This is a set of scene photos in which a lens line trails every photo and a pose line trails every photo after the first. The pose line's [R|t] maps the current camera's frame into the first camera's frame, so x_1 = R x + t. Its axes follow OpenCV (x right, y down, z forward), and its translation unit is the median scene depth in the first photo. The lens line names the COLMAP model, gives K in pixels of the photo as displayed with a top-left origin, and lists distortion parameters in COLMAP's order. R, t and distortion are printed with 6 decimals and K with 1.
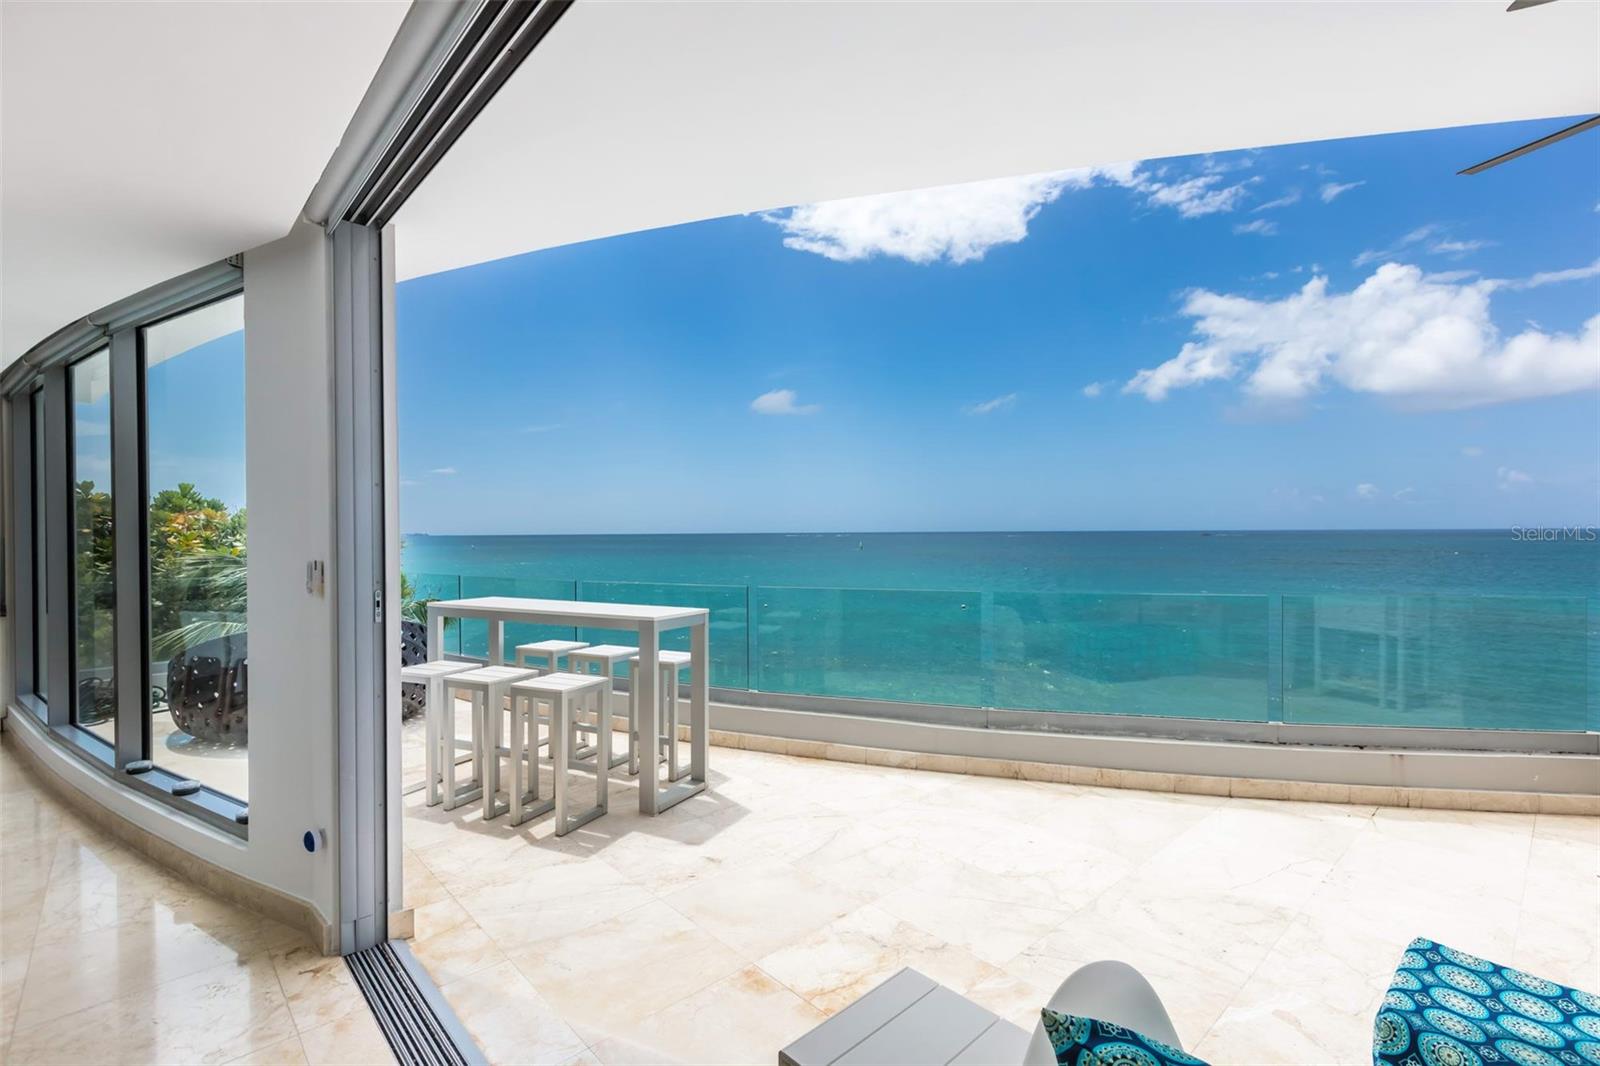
lens RADIAL K [[722.5, 0, 796.6], [0, 722.5, 531.4], [0, 0, 1]] dist [0.002012, -0.002292]
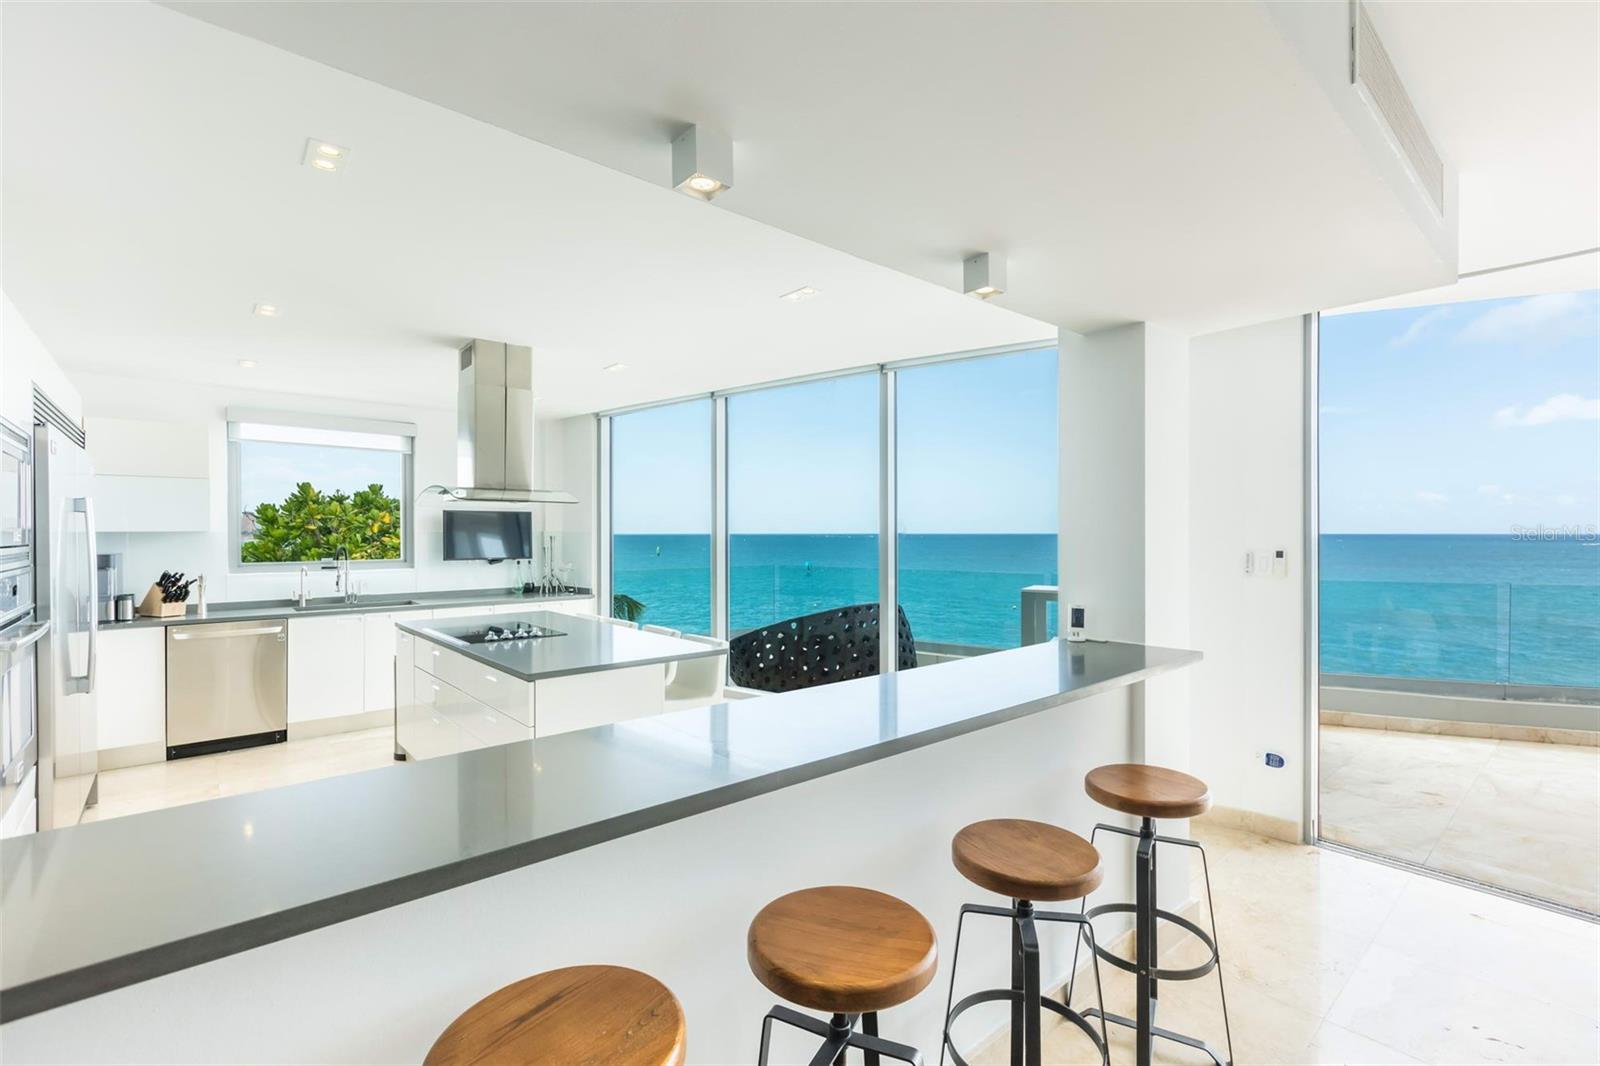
lens RADIAL K [[722.5, 0, 810.7], [0, 722.5, 539.0], [0, 0, 1]] dist [0.002012, -0.002292]
pose [[0.999794, 0.005567, -0.019509, -0.901017], [-0.005381, 0.999940, 0.009542, 0.006767], [0.019561, -0.009435, 0.999764, -0.205066]]
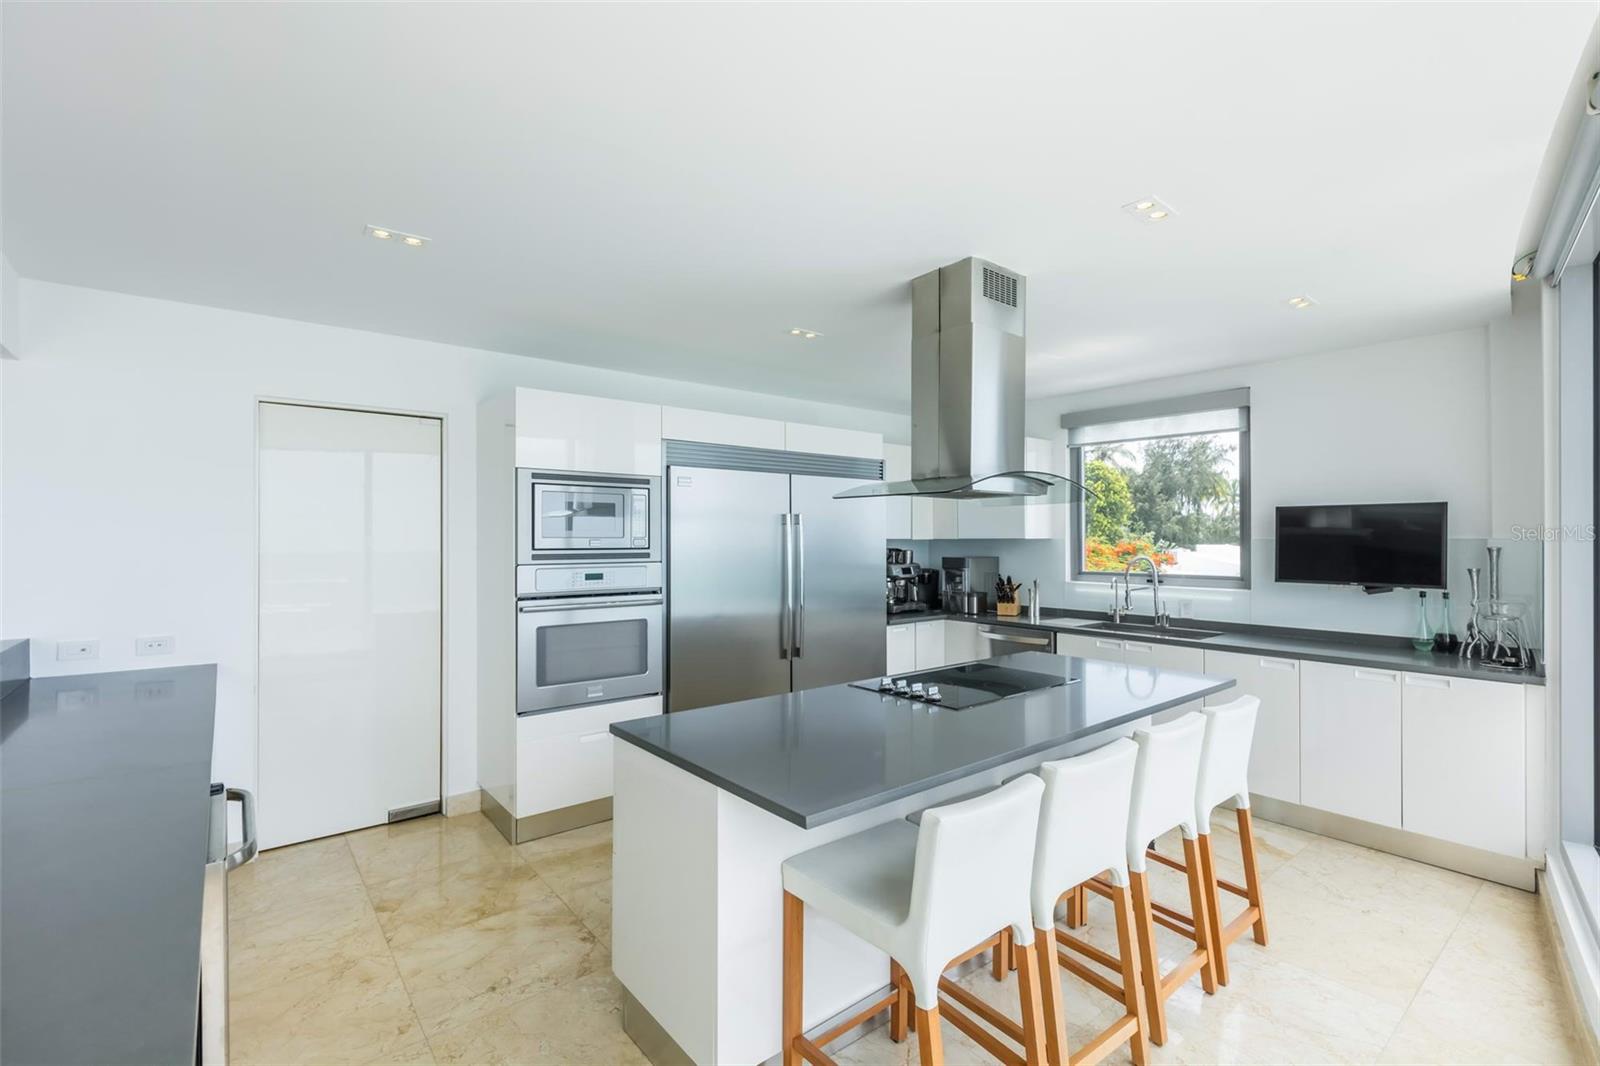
lens RADIAL K [[722.5, 0, 828.6], [0, 722.5, 535.6], [0, 0, 1]] dist [0.002012, -0.002292]
pose [[-0.042903, 0.002596, -0.999076, -0.675291], [0.000423, 0.999997, 0.002580, 0.003137], [0.999079, -0.000312, -0.042904, 0.625721]]
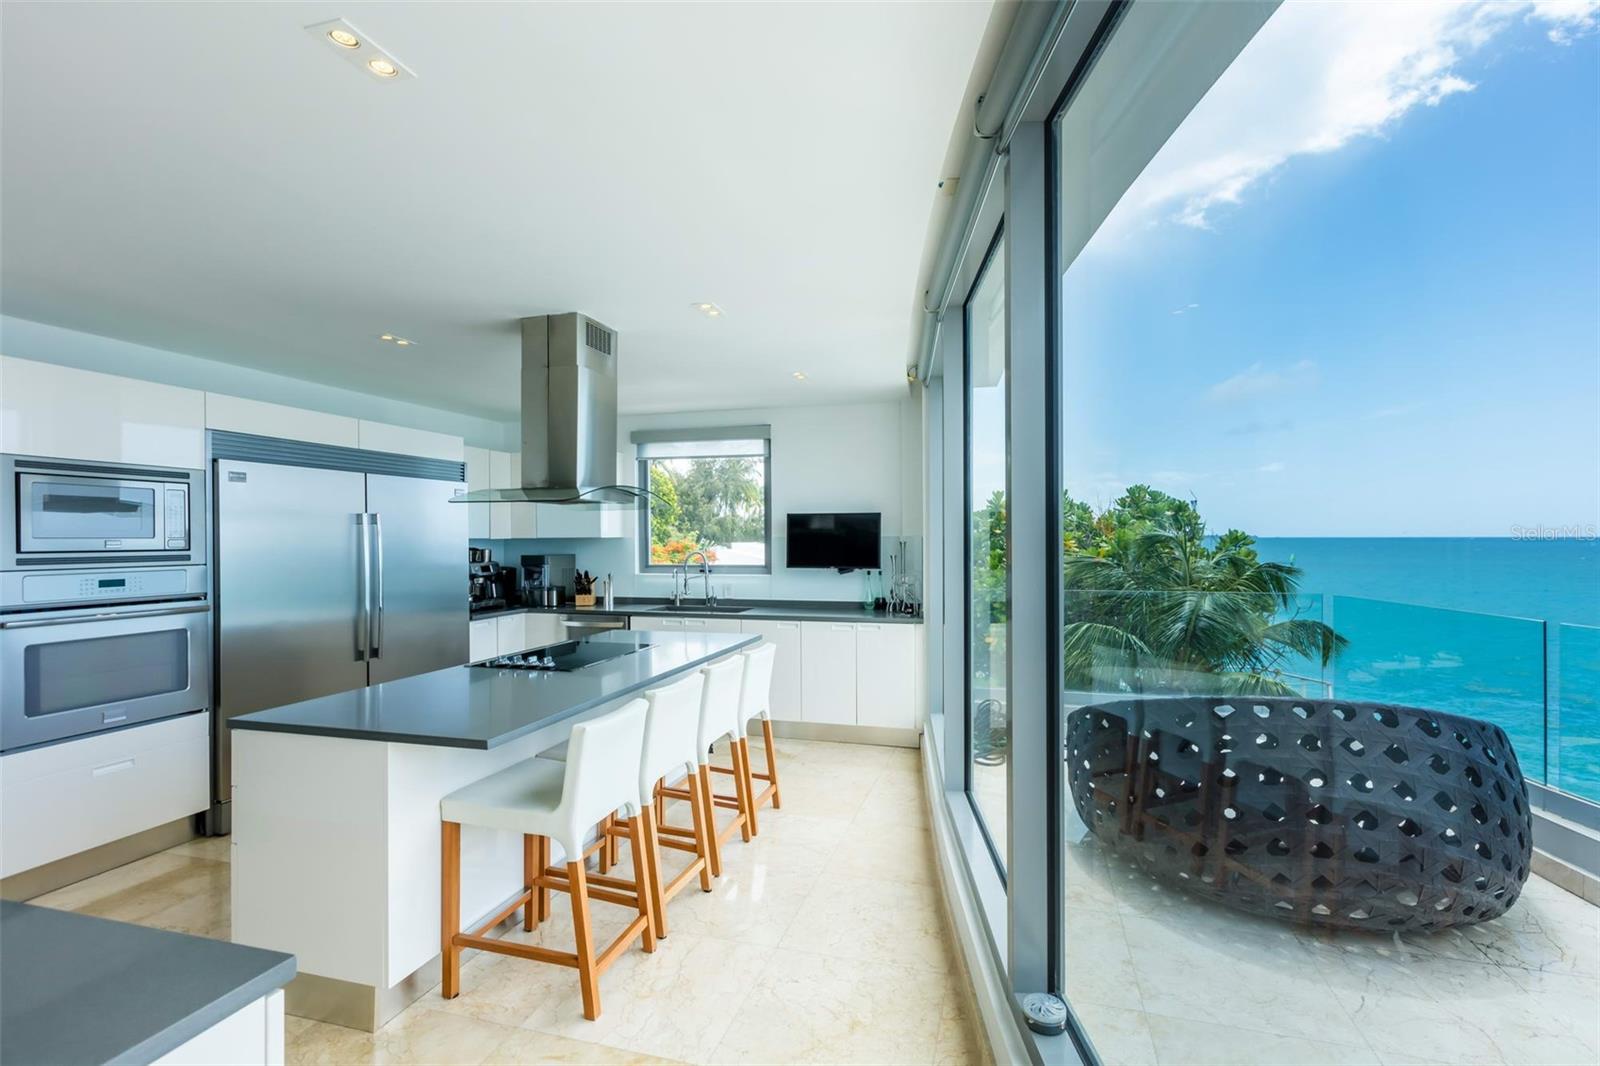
lens RADIAL K [[722.5, 0, 827.9], [0, 722.5, 535.5], [0, 0, 1]] dist [0.002012, -0.002292]
pose [[0.532163, 0.002473, -0.846639, -0.498253], [0.000868, 0.999994, 0.003467, 0.003047], [0.846642, -0.002580, 0.532157, 0.536034]]
